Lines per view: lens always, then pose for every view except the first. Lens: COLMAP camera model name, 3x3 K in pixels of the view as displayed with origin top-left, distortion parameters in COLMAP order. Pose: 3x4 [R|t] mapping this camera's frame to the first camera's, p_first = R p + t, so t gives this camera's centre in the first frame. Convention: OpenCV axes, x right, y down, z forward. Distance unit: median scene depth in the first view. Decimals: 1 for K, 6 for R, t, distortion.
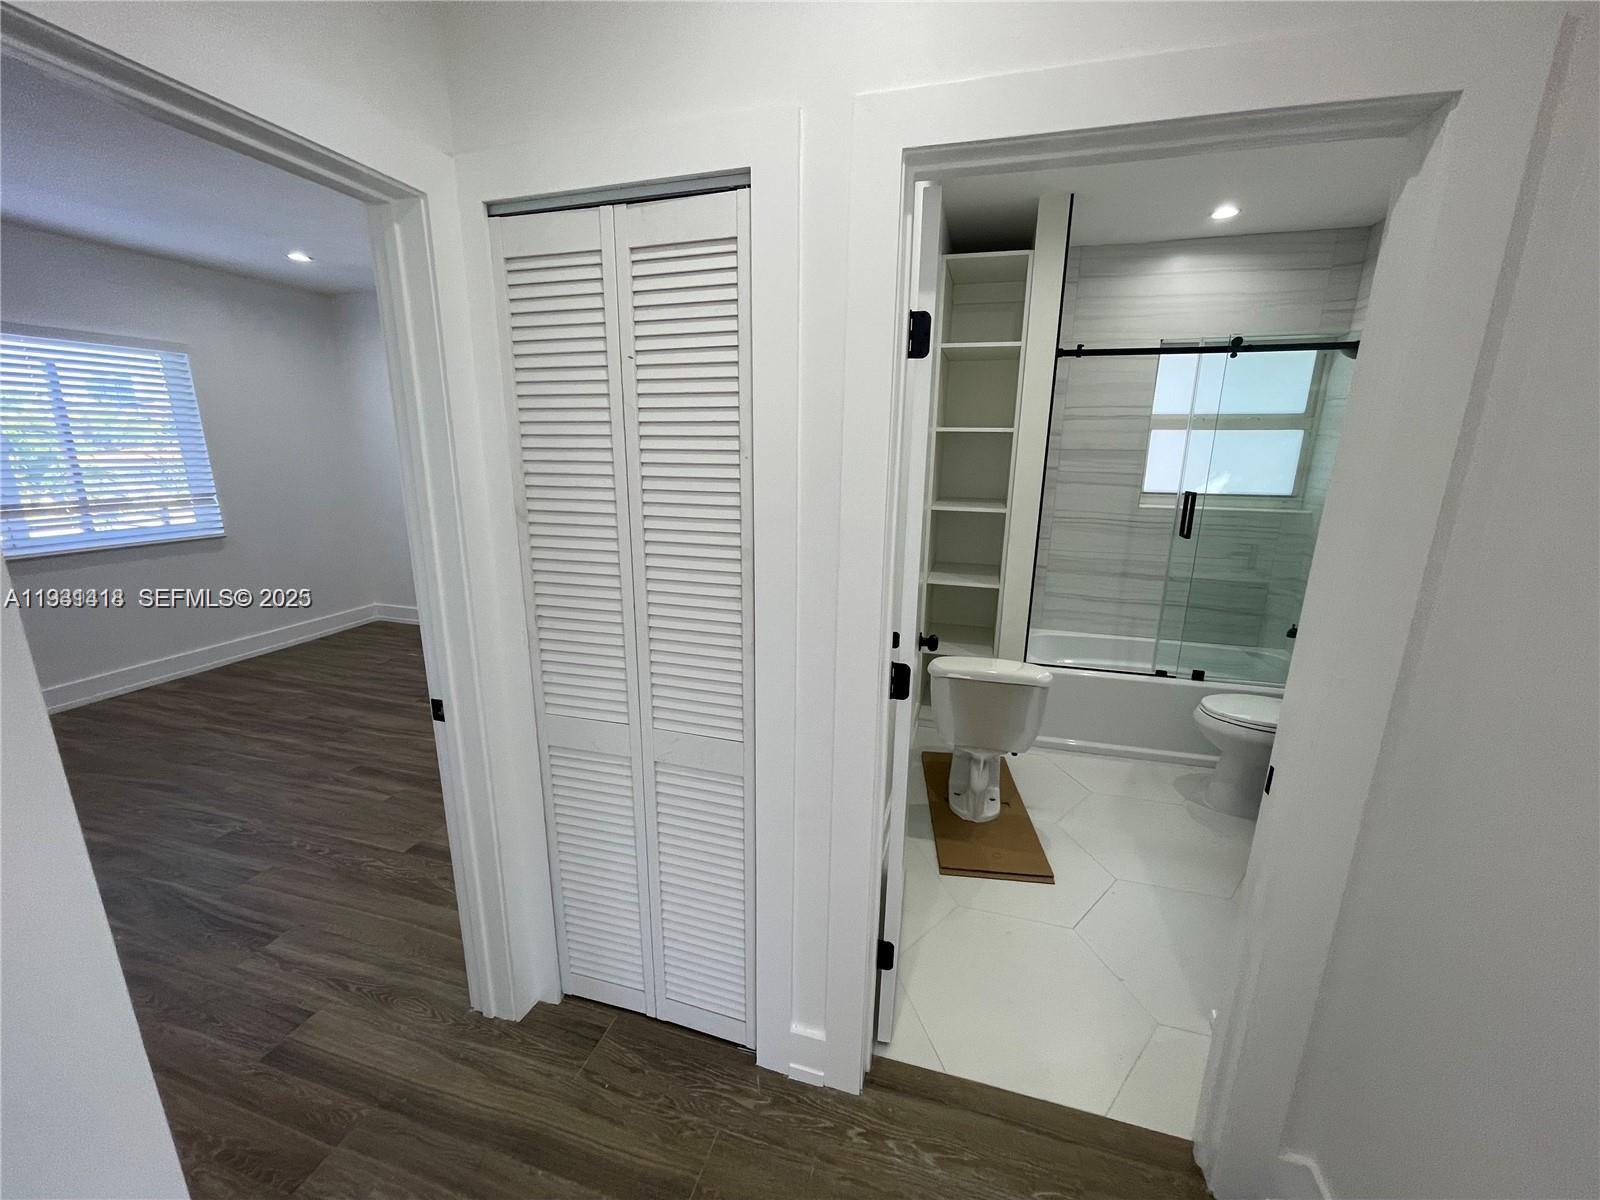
lens RADIAL K [[630.7, 0, 797.0], [0, 630.7, 609.5], [0, 0, 1]] dist [-0.002428, -0.000181]
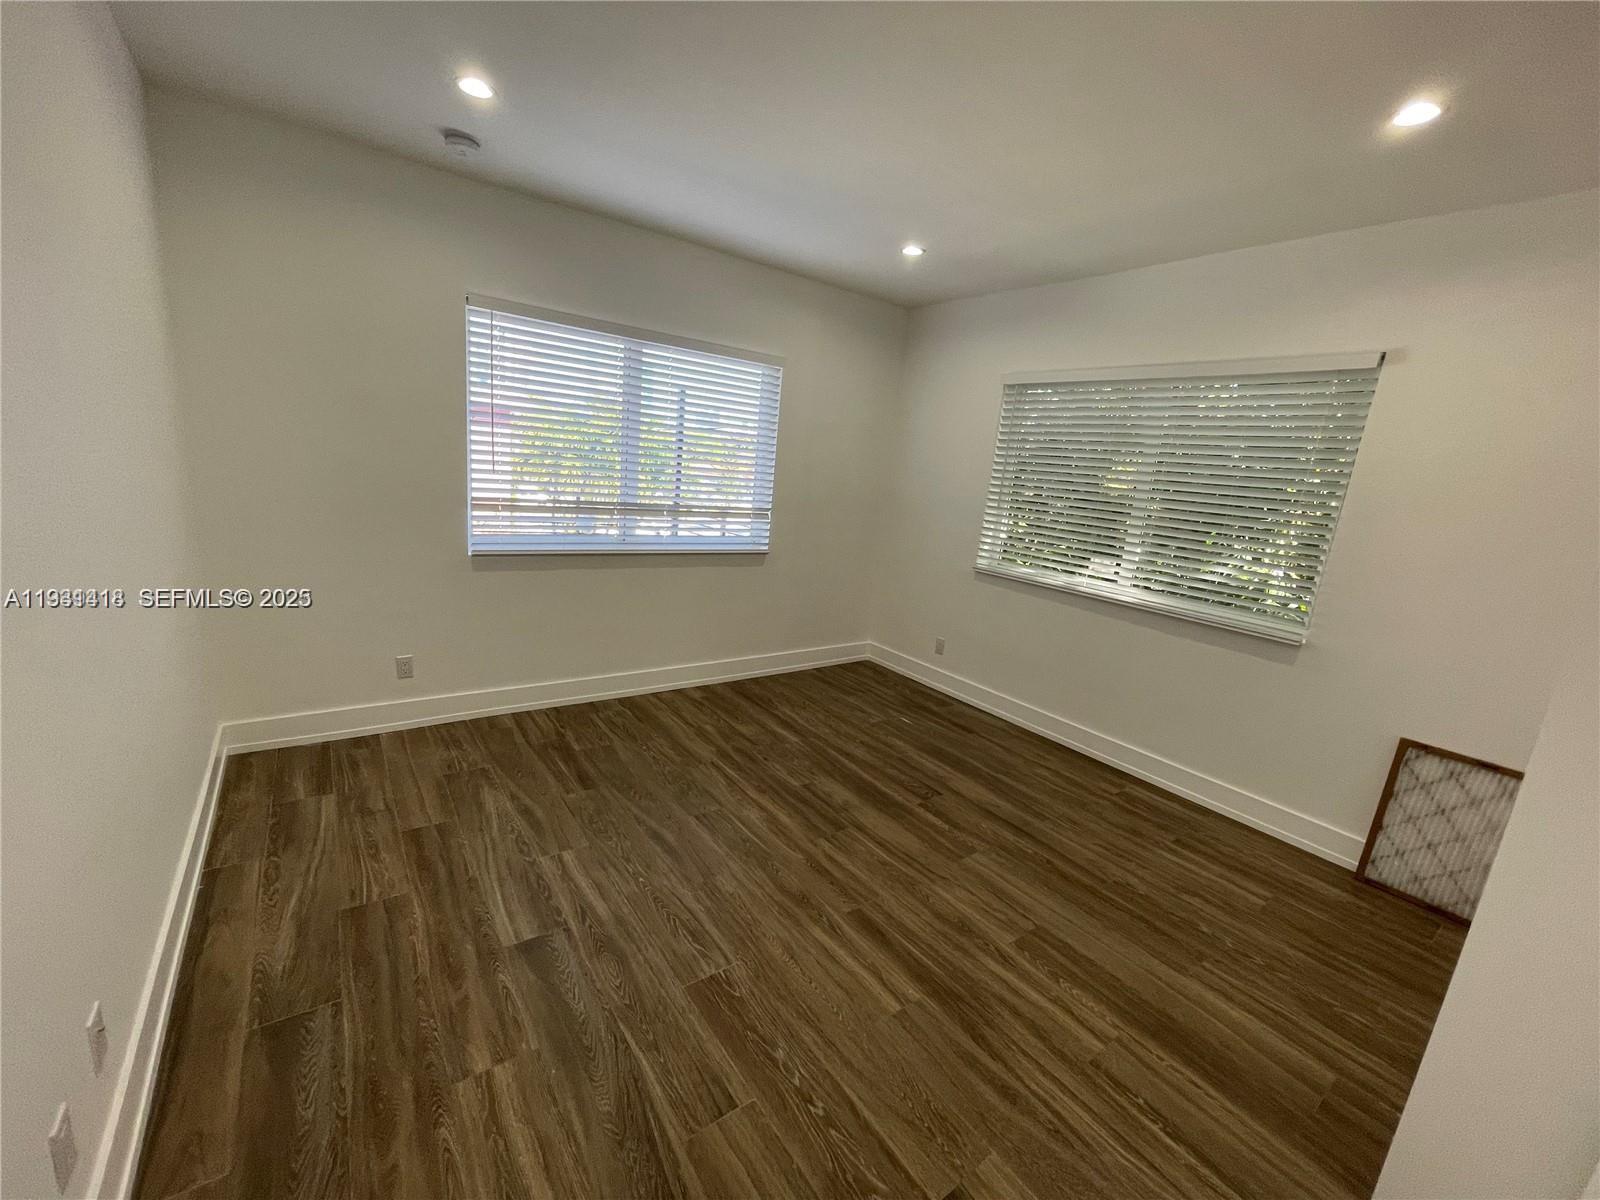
lens RADIAL K [[630.7, 0, 798.5], [0, 630.7, 591.1], [0, 0, 1]] dist [-0.002428, -0.000181]
pose [[0.790907, 0.172273, -0.587187, -0.326530], [-0.222217, 0.974907, -0.013289, -0.063568], [0.570164, 0.140993, 0.809342, 0.279677]]
